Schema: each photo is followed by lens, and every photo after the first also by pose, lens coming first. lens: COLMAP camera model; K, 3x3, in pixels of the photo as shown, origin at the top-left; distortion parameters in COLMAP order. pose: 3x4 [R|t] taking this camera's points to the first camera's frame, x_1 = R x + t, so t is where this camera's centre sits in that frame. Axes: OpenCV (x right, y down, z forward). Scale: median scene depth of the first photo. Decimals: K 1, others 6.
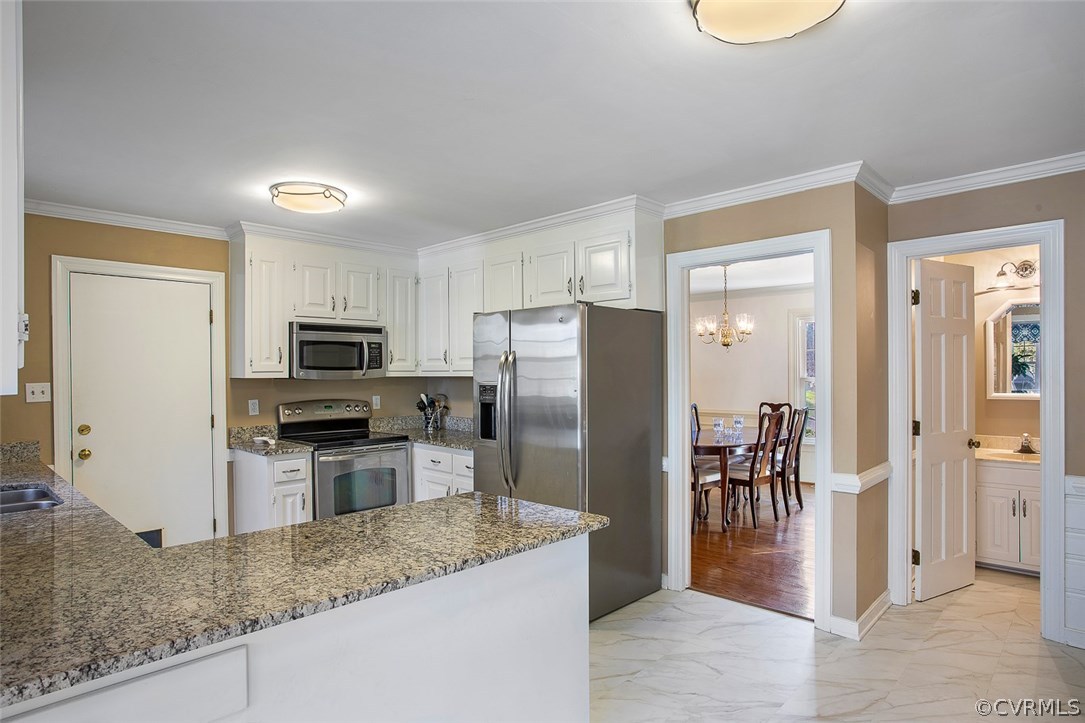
lens RADIAL K [[621.8, 0, 540.0], [0, 621.8, 369.3], [0, 0, 1]] dist [-0.002853, 0.001109]
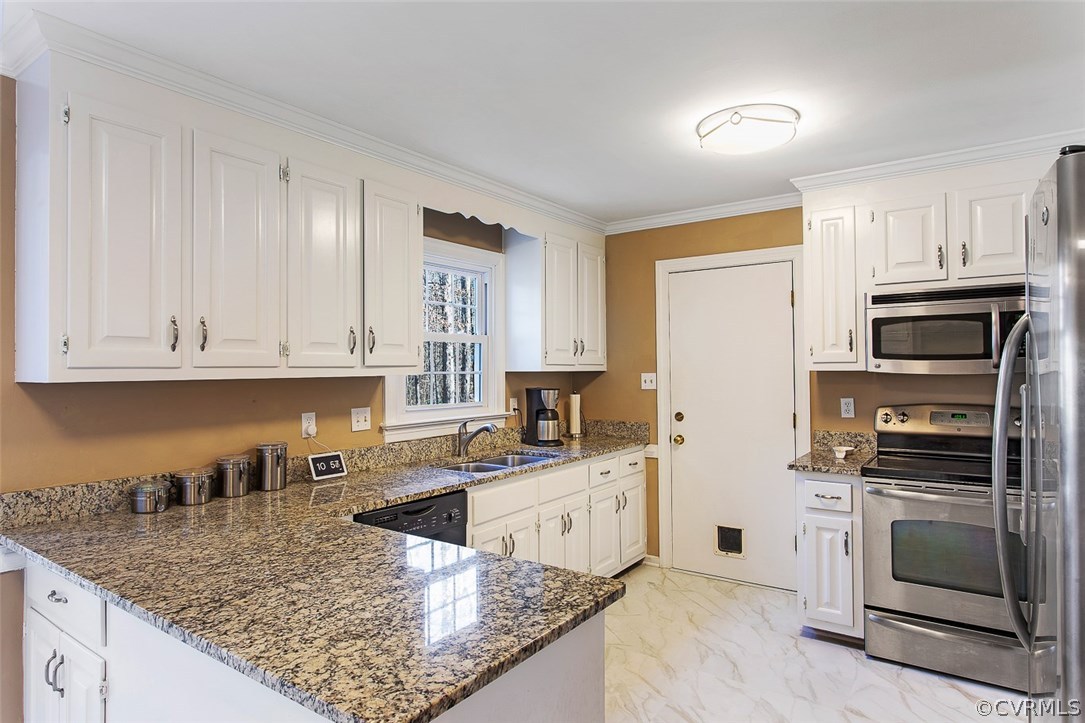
lens RADIAL K [[621.8, 0, 539.4], [0, 621.8, 361.6], [0, 0, 1]] dist [-0.002853, 0.001109]
pose [[0.141740, -0.002558, -0.989901, 0.324481], [0.010485, 0.999944, -0.001082, -0.000554], [0.989848, -0.010225, 0.141759, 0.635581]]
